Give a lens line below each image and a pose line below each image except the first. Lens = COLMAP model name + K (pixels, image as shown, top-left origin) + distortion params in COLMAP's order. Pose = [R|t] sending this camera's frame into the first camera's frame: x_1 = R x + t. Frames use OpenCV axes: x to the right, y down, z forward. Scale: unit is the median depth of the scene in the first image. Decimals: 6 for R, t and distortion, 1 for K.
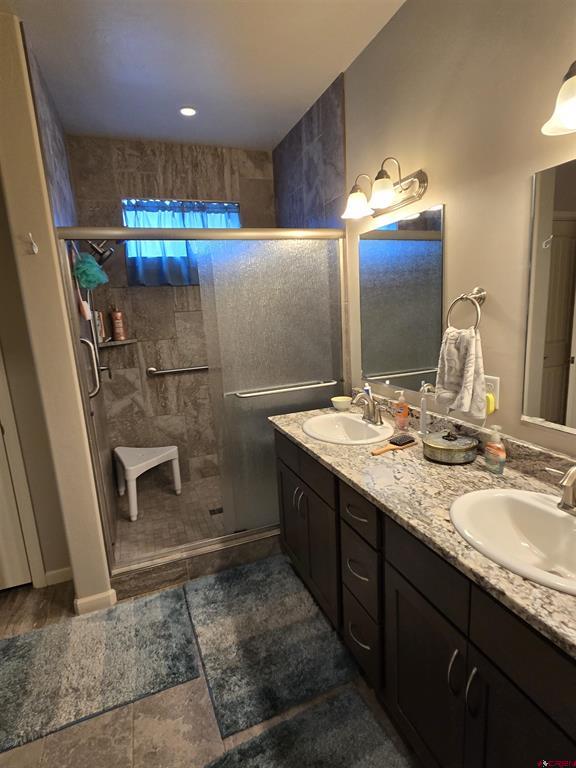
lens RADIAL K [[409.9, 0, 288.0], [0, 409.9, 384.0], [0, 0, 1]] dist [0.002164, 0.000510]
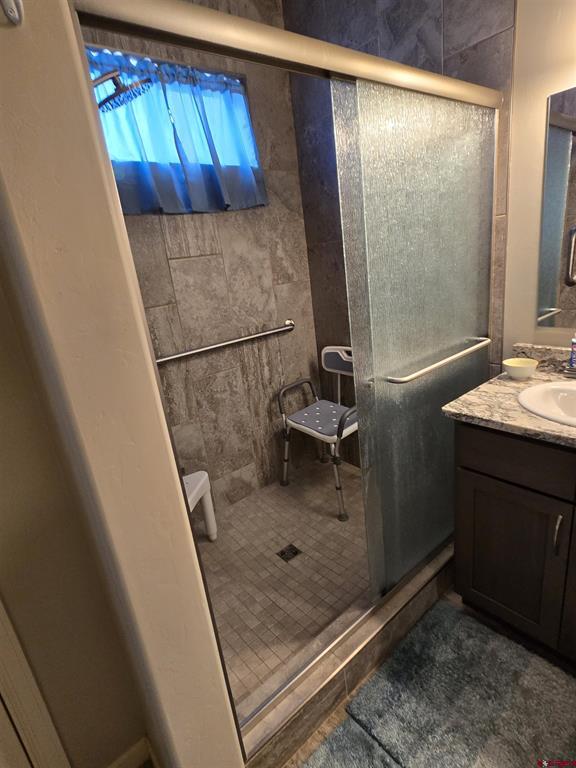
lens RADIAL K [[409.9, 0, 288.0], [0, 409.9, 384.0], [0, 0, 1]] dist [0.002164, 0.000510]
pose [[0.942886, -0.152061, 0.296383, -0.322693], [0.126158, 0.986463, 0.104761, -0.034752], [-0.308301, -0.061386, 0.949306, 0.361626]]
